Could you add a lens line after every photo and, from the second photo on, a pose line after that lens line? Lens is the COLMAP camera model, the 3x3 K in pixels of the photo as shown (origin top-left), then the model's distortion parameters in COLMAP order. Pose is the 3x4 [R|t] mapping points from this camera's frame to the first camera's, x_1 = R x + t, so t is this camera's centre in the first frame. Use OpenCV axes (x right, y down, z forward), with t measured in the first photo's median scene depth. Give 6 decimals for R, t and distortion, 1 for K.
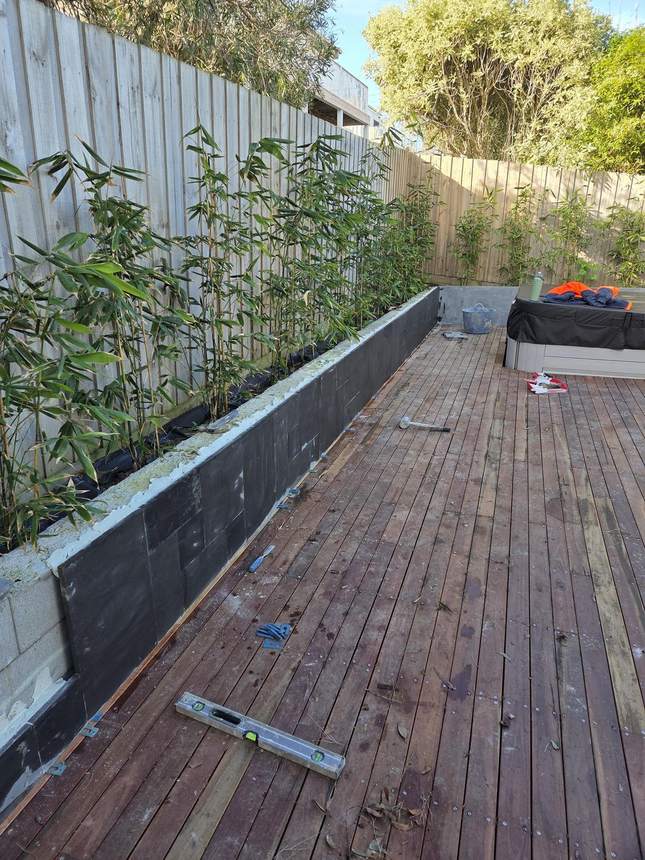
lens RADIAL K [[583.2, 0, 322.5], [0, 583.2, 430.0], [0, 0, 1]] dist [0.082863, -0.076432]
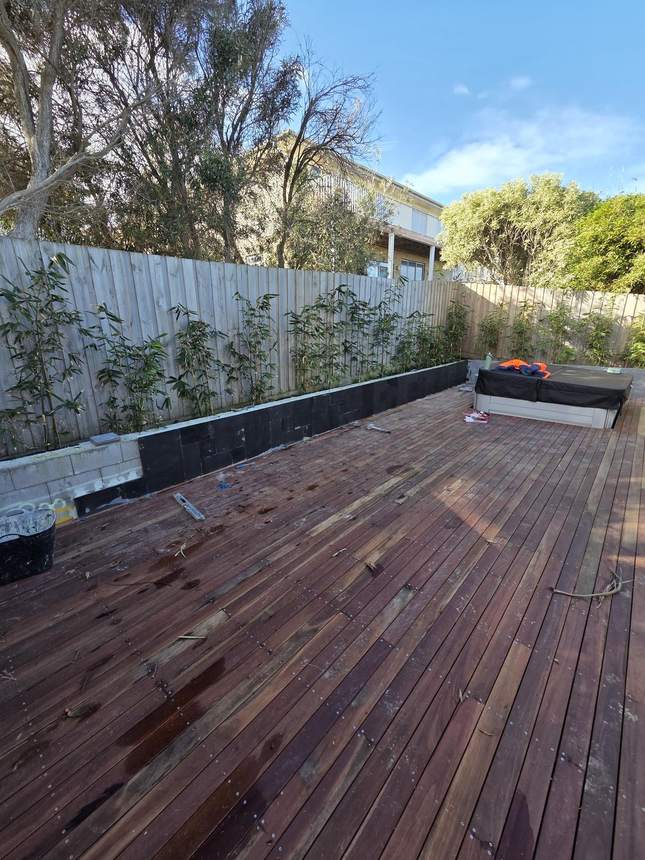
lens RADIAL K [[360.1, 0, 322.5], [0, 360.1, 430.0], [0, 0, 1]] dist [-0.000223, 0.000554]
pose [[0.921776, 0.106756, -0.372737, 0.428319], [-0.122233, 0.992337, -0.018067, 0.037752], [0.367951, 0.062214, 0.927761, -0.154747]]
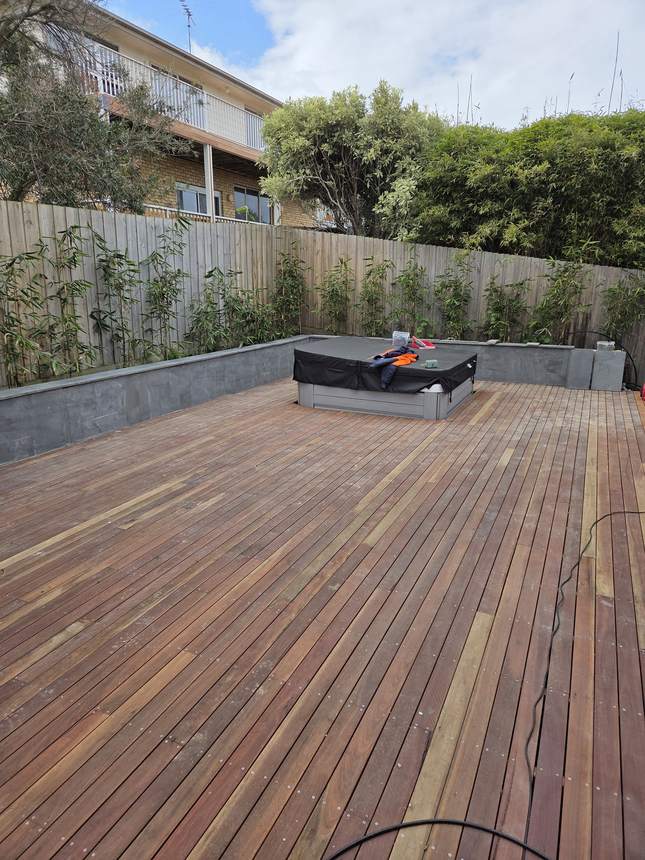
lens RADIAL K [[585.0, 0, 322.5], [0, 585.0, 430.0], [0, 0, 1]] dist [0.070551, -0.000501]
pose [[0.994546, 0.034752, -0.098335, 0.674975], [-0.043082, 0.995542, -0.083902, 0.065328], [0.094981, 0.087681, 0.991610, -0.263281]]
